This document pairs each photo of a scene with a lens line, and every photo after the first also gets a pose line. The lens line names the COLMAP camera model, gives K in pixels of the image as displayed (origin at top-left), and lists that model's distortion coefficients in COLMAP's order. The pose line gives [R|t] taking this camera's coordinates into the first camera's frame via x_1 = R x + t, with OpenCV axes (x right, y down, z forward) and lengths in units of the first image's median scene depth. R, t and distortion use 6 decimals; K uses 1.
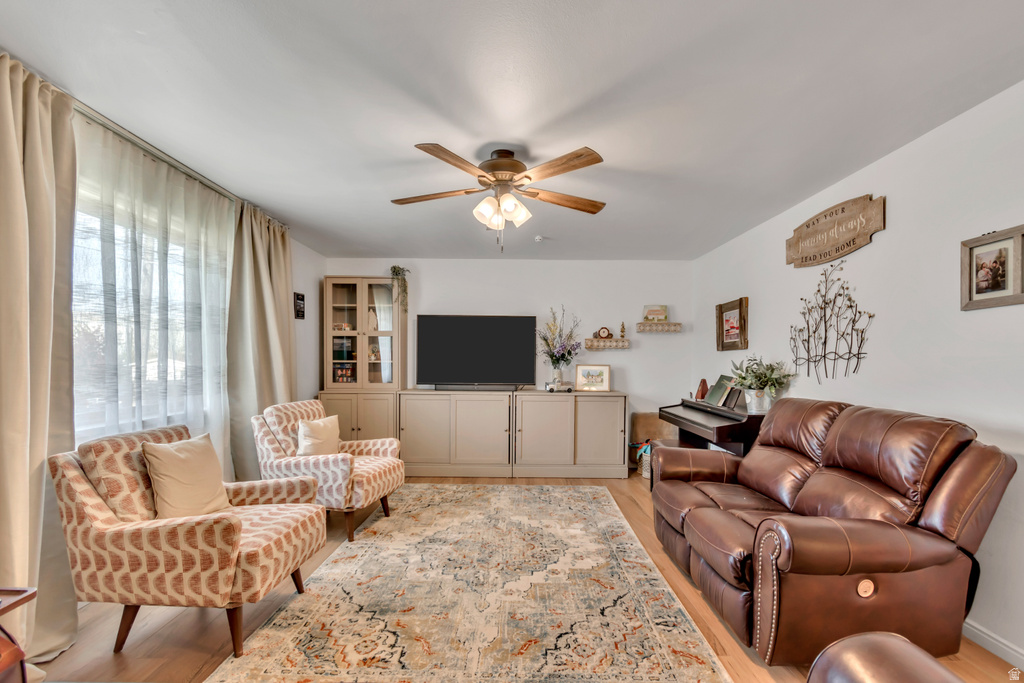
lens RADIAL K [[457.5, 0, 511.2], [0, 457.5, 348.6], [0, 0, 1]] dist [0.000947, -0.000736]
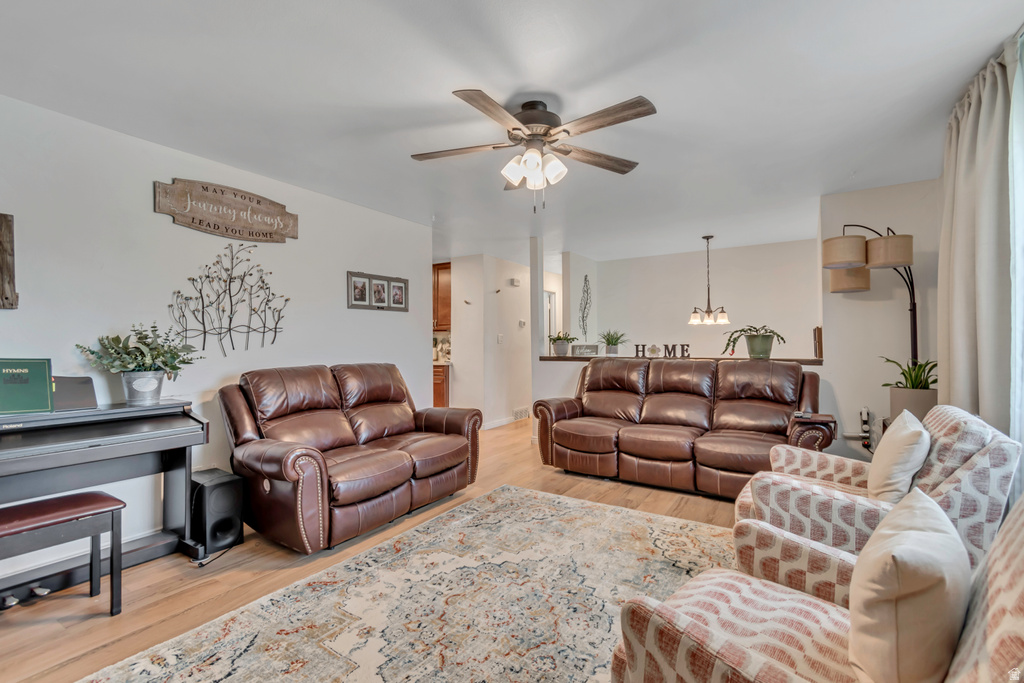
lens RADIAL K [[457.5, 0, 511.0], [0, 457.5, 341.5], [0, 0, 1]] dist [0.000947, -0.000736]
pose [[-0.841172, 0.002654, 0.540760, -0.420322], [-0.010768, 0.999707, -0.021657, 0.062879], [-0.540660, -0.024040, -0.840898, 1.611658]]
